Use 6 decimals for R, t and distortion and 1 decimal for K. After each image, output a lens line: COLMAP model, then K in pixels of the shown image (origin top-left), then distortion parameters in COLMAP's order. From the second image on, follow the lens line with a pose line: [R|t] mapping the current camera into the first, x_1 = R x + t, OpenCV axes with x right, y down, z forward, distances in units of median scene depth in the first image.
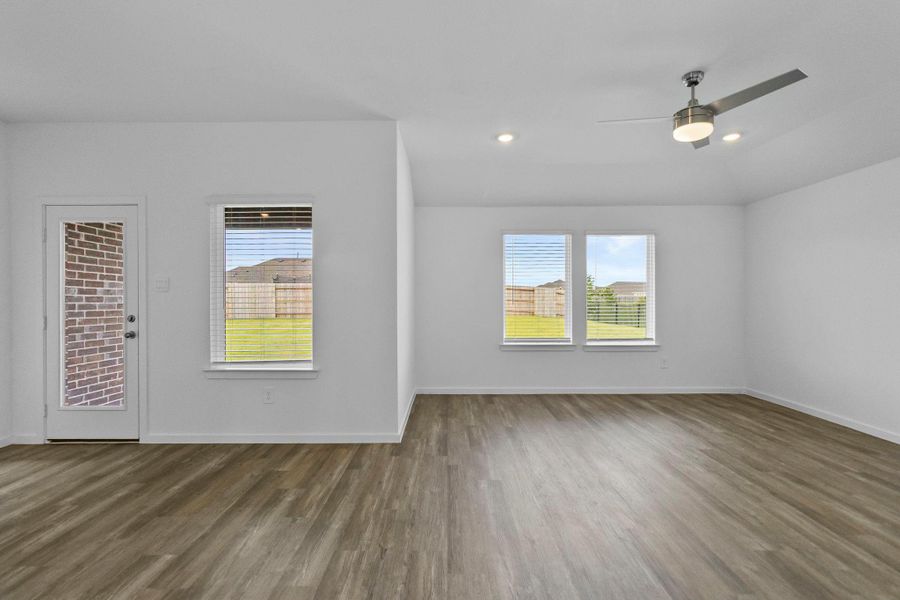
lens RADIAL K [[420.0, 0, 450.1], [0, 420.0, 298.3], [0, 0, 1]] dist [0.003471, -0.000285]
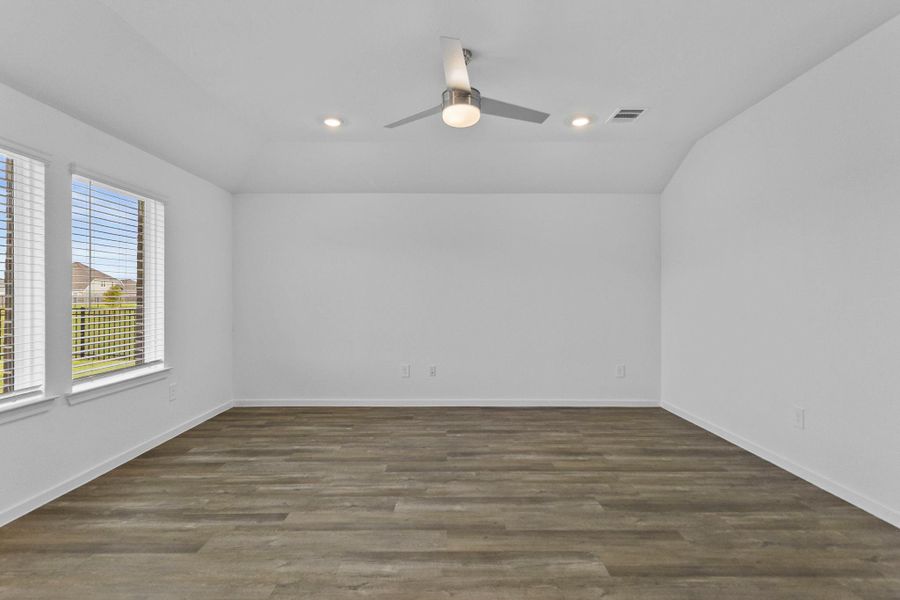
lens RADIAL K [[420.0, 0, 448.8], [0, 420.0, 299.3], [0, 0, 1]] dist [0.003471, -0.000285]
pose [[0.003675, -0.007588, 0.999964, -0.317290], [0.003074, 0.999967, 0.007576, -0.006334], [-0.999989, 0.003046, 0.003698, 0.972140]]
